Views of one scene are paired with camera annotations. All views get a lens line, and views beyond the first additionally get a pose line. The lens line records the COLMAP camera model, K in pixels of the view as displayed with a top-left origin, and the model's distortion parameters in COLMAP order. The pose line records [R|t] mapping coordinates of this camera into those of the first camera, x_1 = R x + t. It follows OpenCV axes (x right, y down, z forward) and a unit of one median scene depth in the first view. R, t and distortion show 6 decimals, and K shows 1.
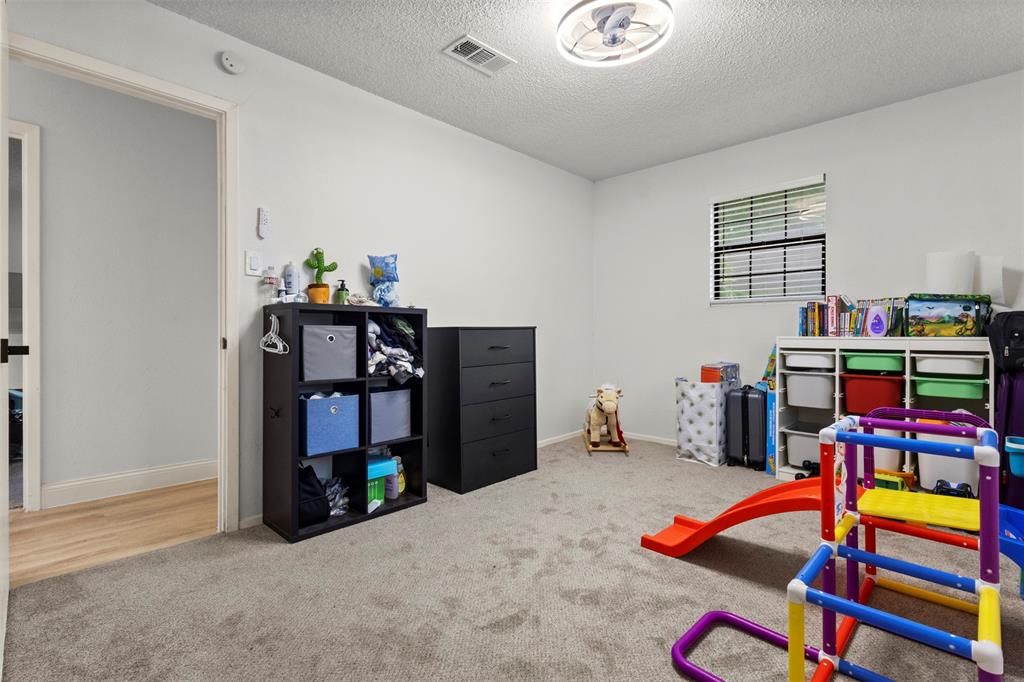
lens RADIAL K [[480.2, 0, 537.1], [0, 480.2, 338.0], [0, 0, 1]] dist [-0.001098, -0.000047]
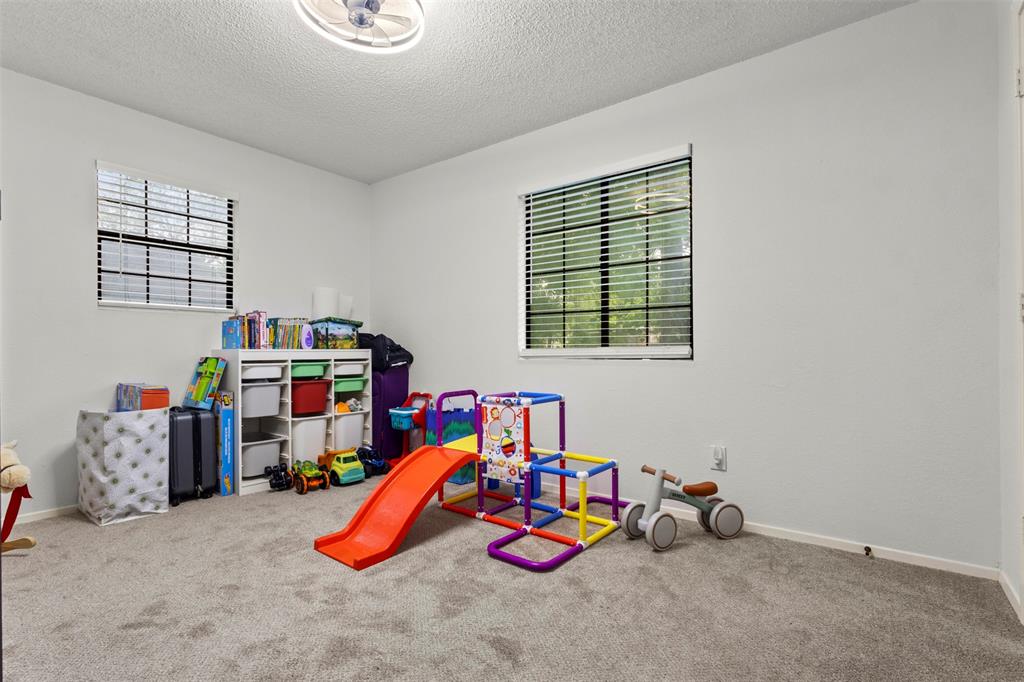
lens RADIAL K [[488.3, 0, 500.2], [0, 488.3, 348.8], [0, 0, 1]] dist [0.002283, 0.000070]
pose [[-0.083892, -0.003682, 0.996468, -0.591741], [0.005875, 0.999974, 0.004190, -0.006080], [-0.996458, 0.006206, -0.083868, 0.615028]]
